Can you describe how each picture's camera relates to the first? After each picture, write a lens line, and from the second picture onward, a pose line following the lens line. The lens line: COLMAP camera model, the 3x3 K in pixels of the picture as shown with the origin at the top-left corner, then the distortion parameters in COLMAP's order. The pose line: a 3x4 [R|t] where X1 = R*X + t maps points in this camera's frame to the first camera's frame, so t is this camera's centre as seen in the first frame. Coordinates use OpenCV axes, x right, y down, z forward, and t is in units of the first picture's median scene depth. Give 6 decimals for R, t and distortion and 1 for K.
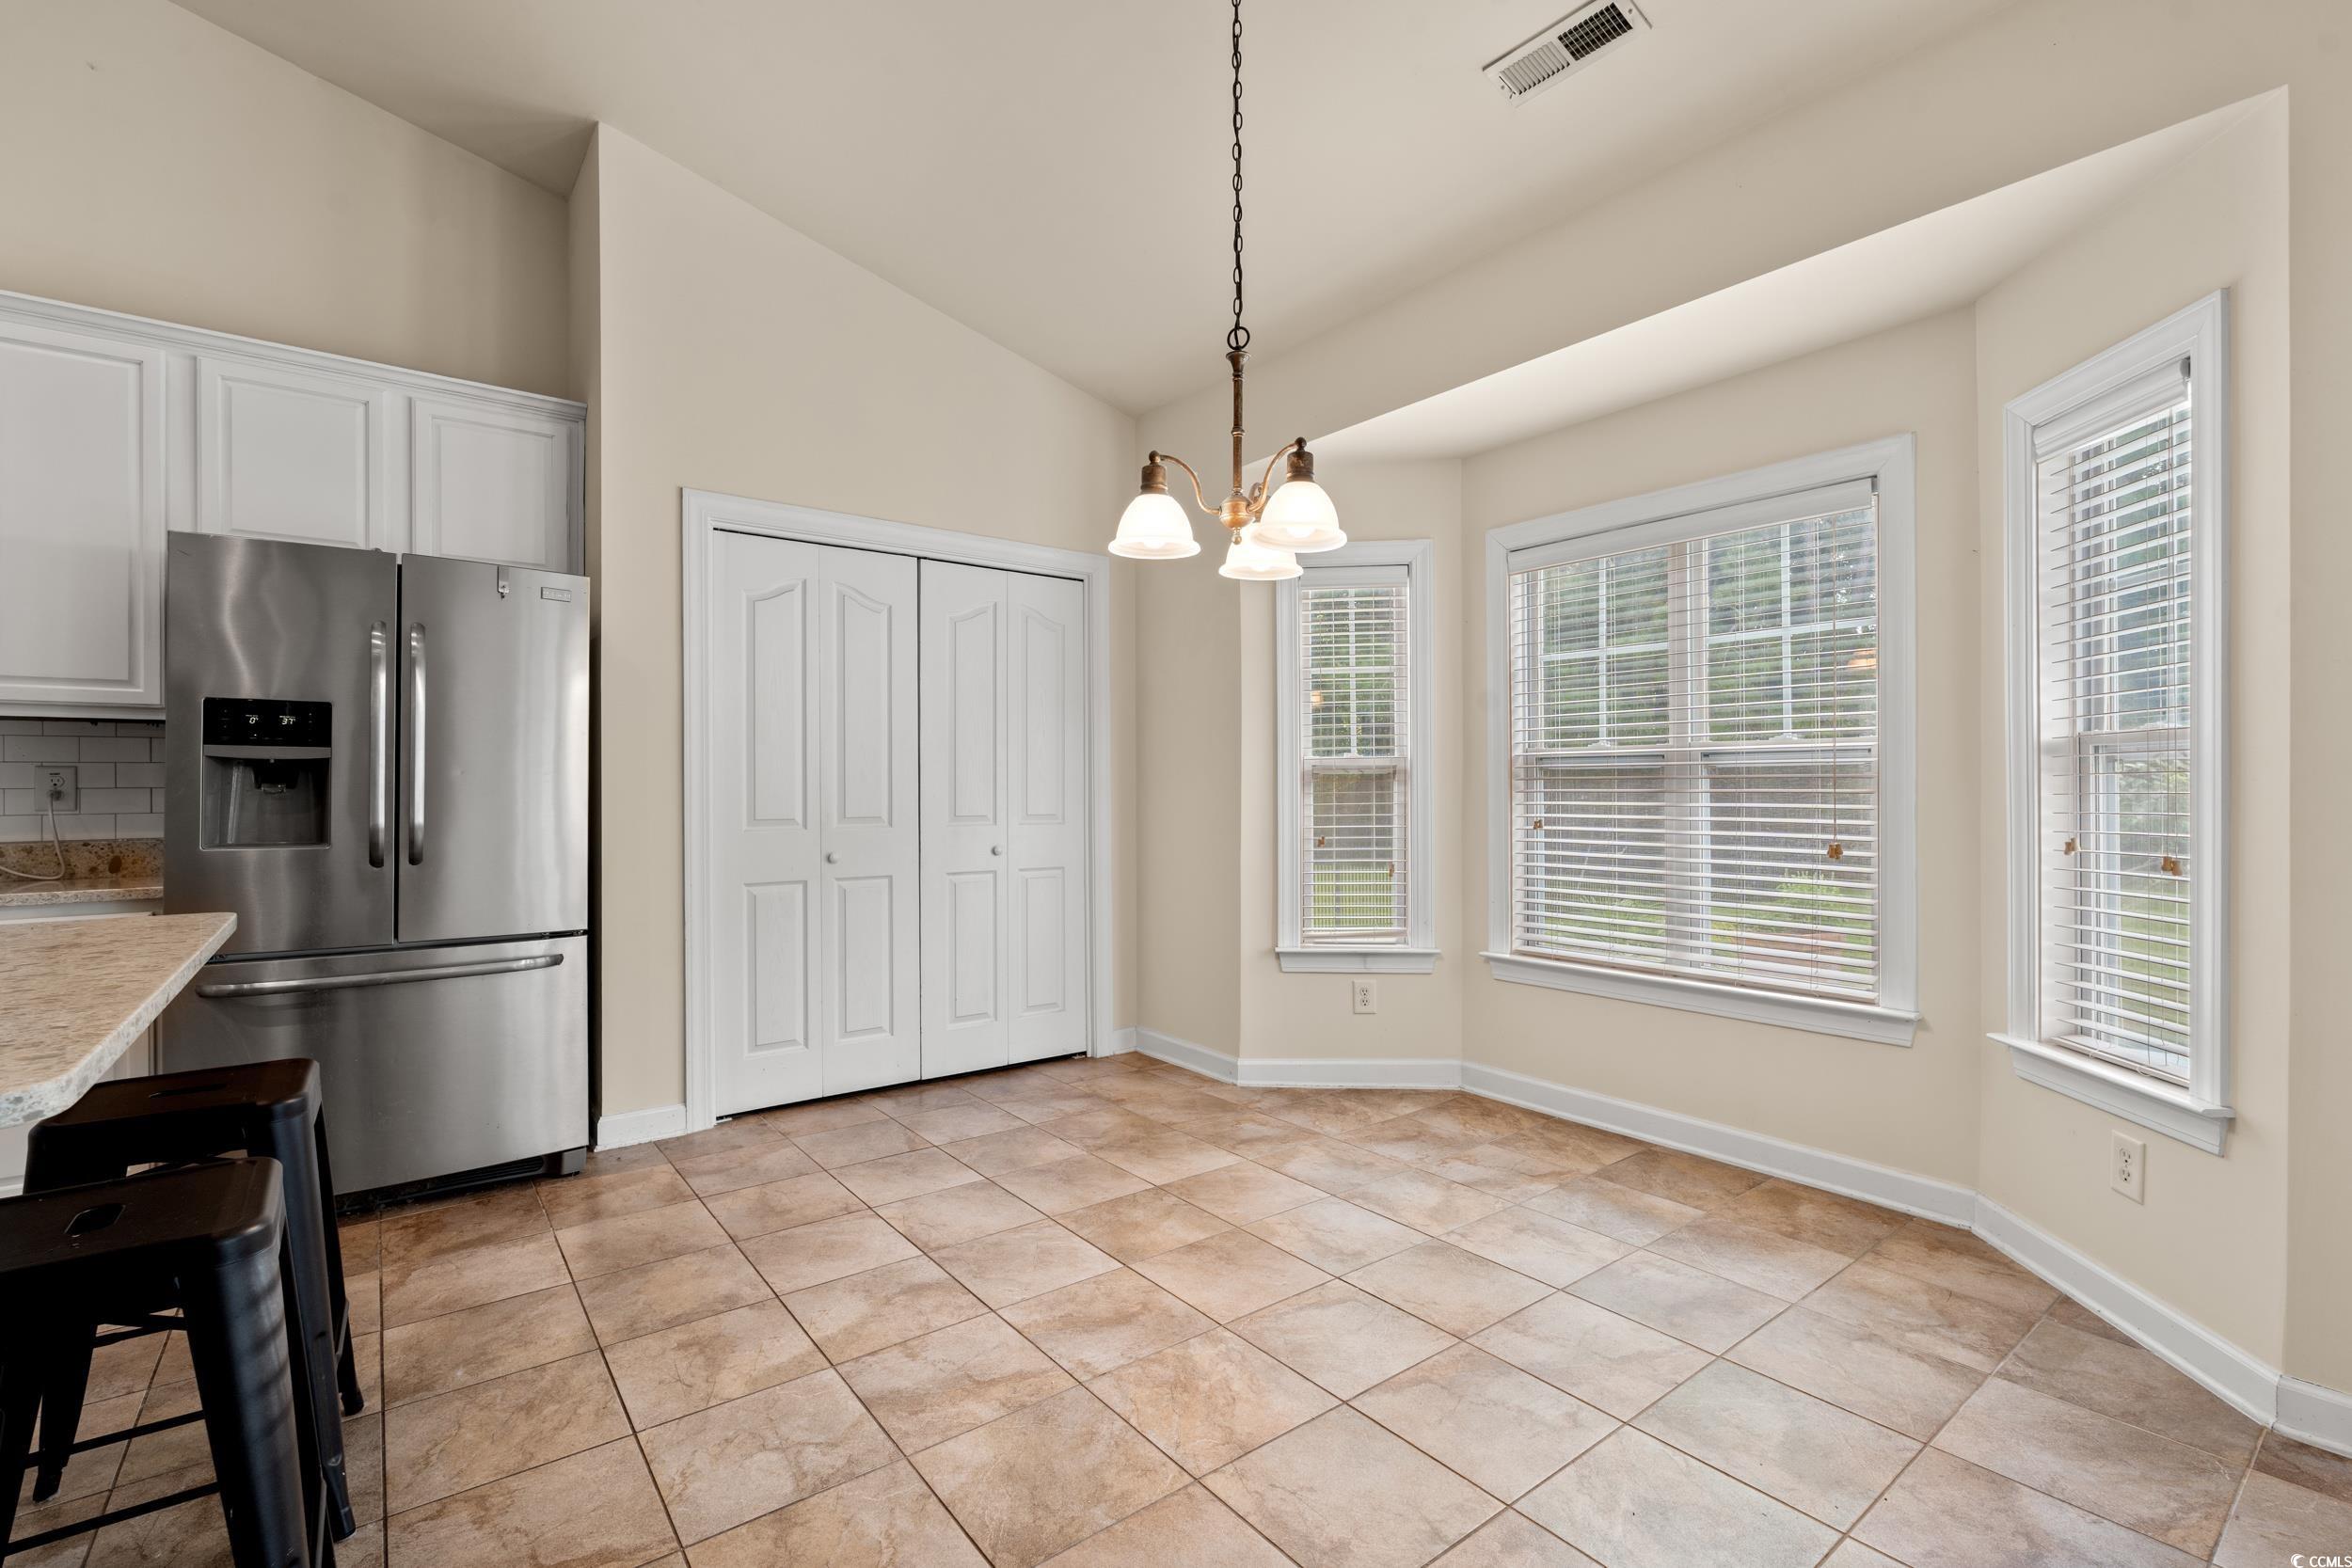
lens RADIAL K [[1057.5, 0, 1176.0], [0, 1057.5, 784.0], [0, 0, 1]] dist [0.010199, 0.000050]
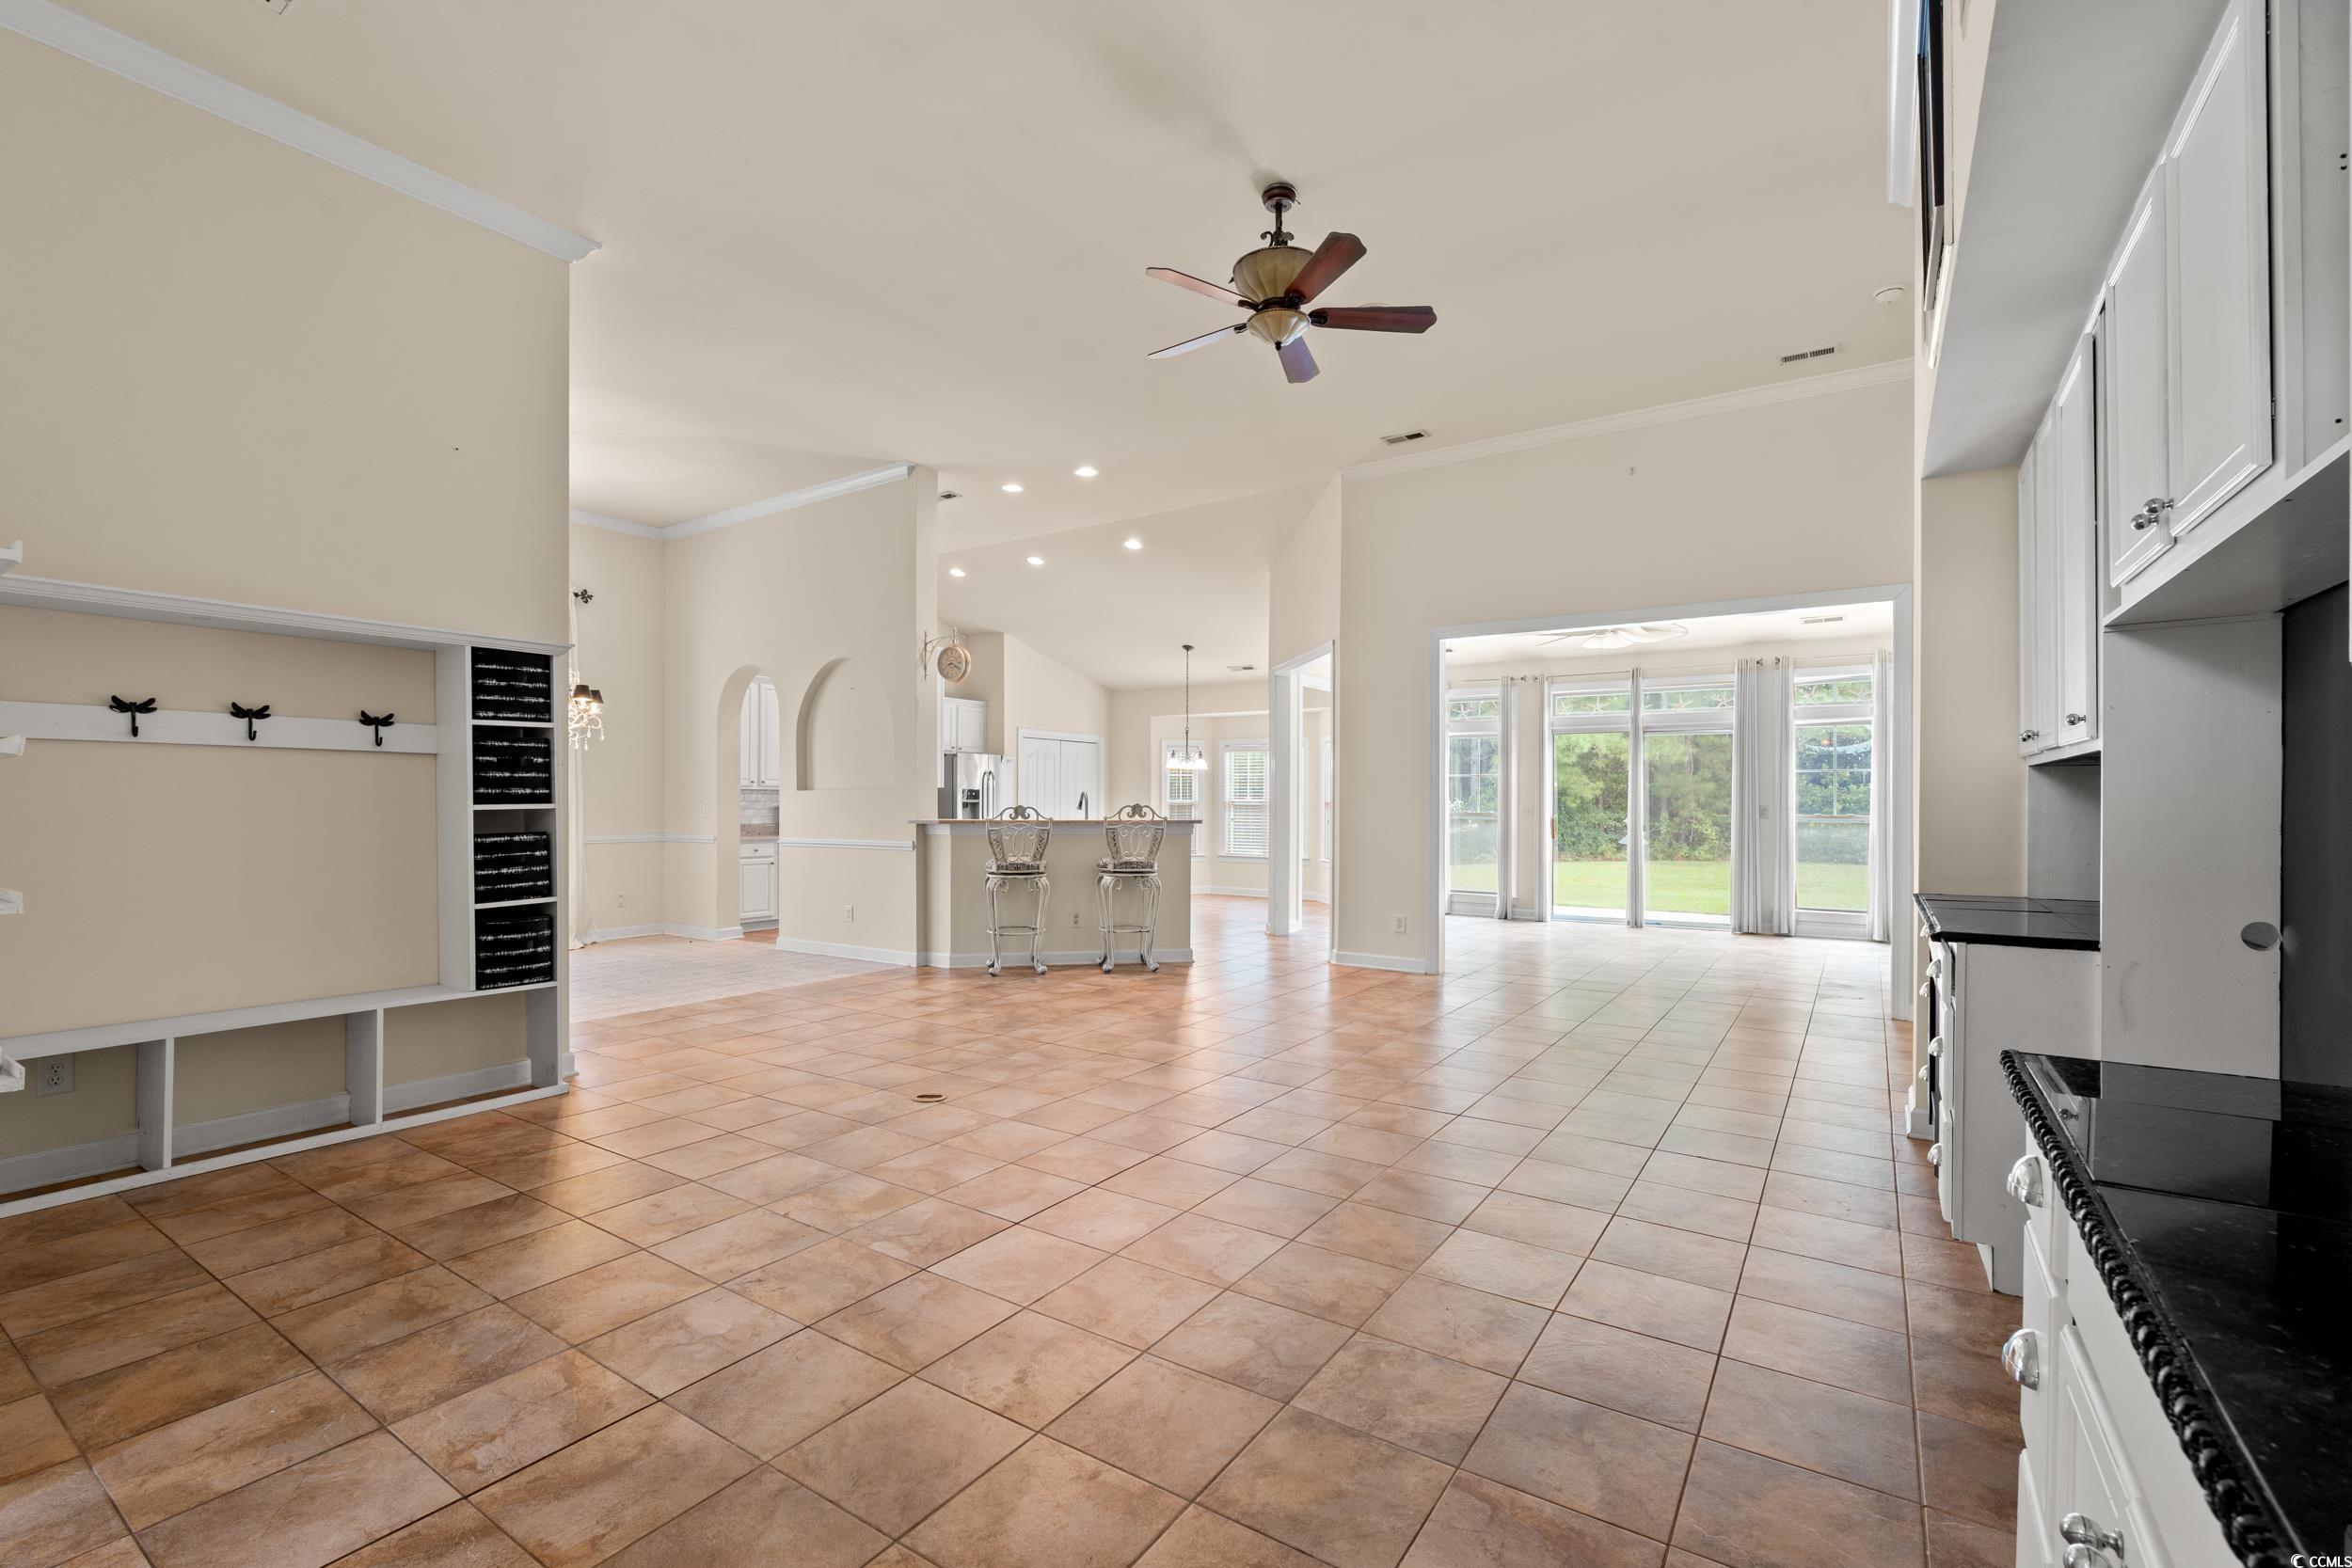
lens RADIAL K [[1028.3, 0, 1175.7], [0, 1028.3, 797.0], [0, 0, 1]] dist [-0.005479, -0.000039]
pose [[0.947758, 0.009686, 0.318842, -1.392411], [-0.008542, 0.999951, -0.004984, -0.029894], [-0.318875, 0.002000, 0.947795, -3.299709]]
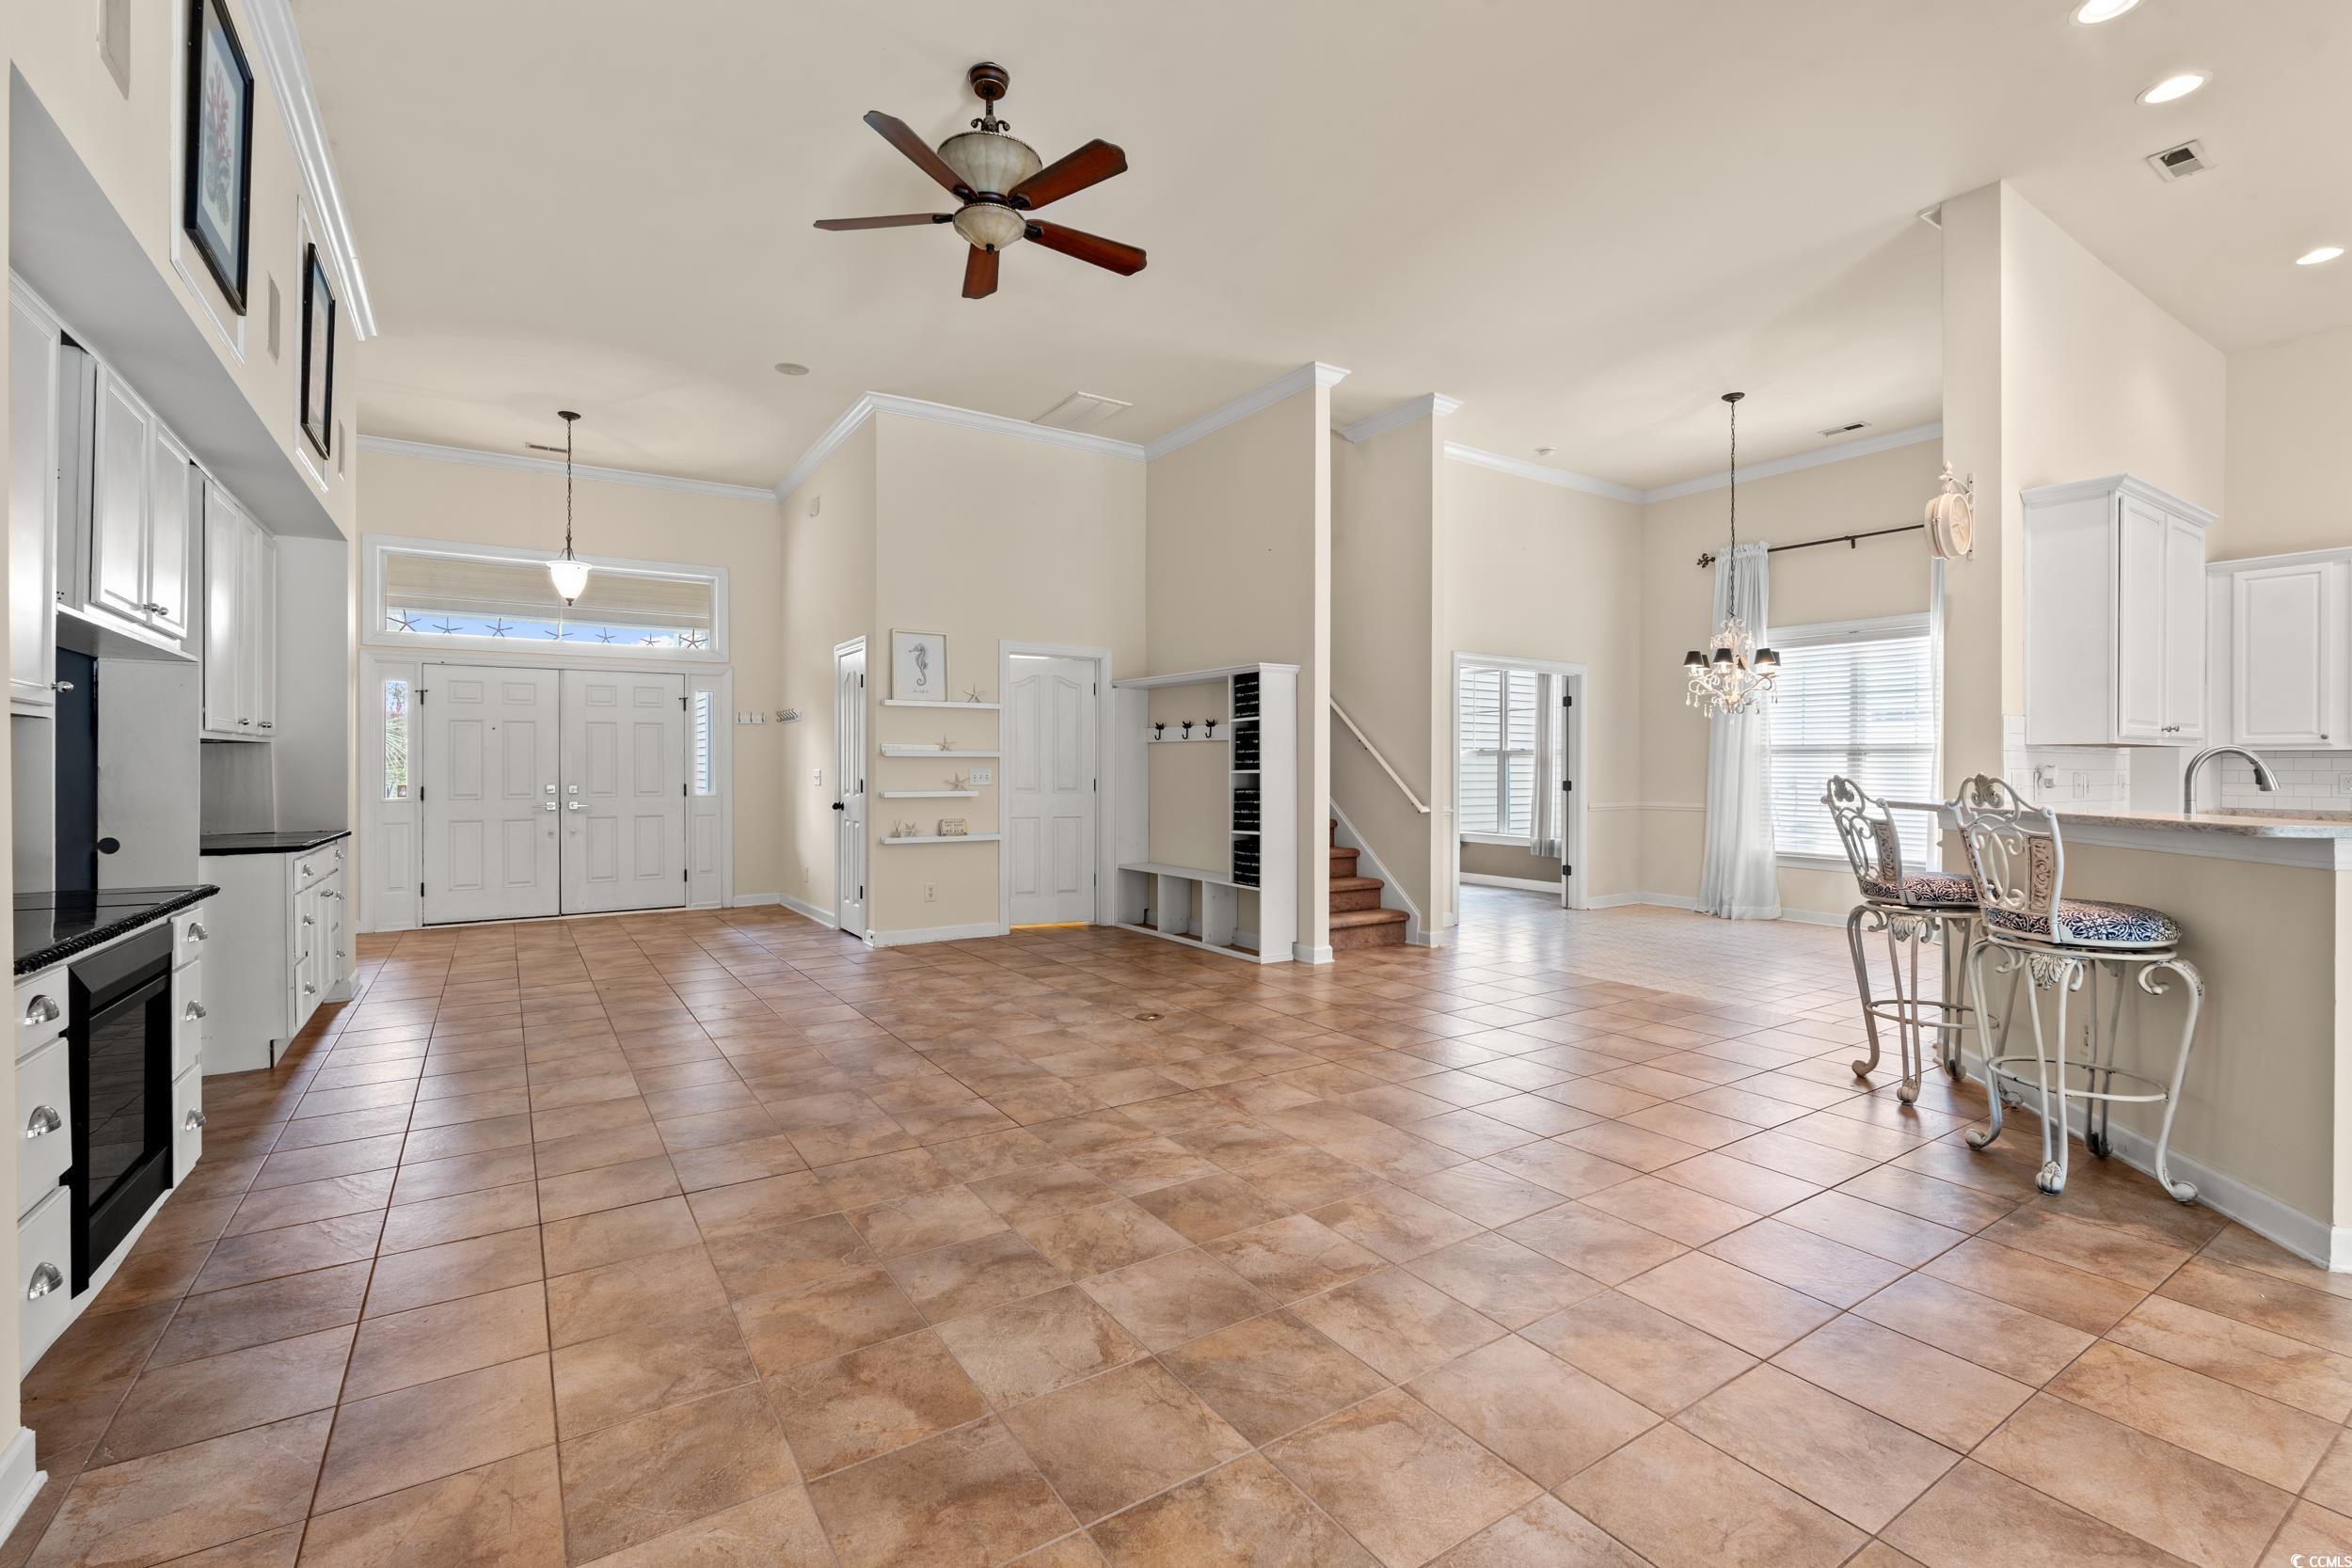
lens RADIAL K [[1031.9, 0, 1174.2], [0, 1031.9, 771.7], [0, 0, 1]] dist [-0.009226, 0.000214]
pose [[-0.077593, 0.011136, -0.996923, 0.575360], [0.000094, 0.999938, 0.011162, -0.041872], [0.996985, 0.000772, -0.077590, -1.540983]]
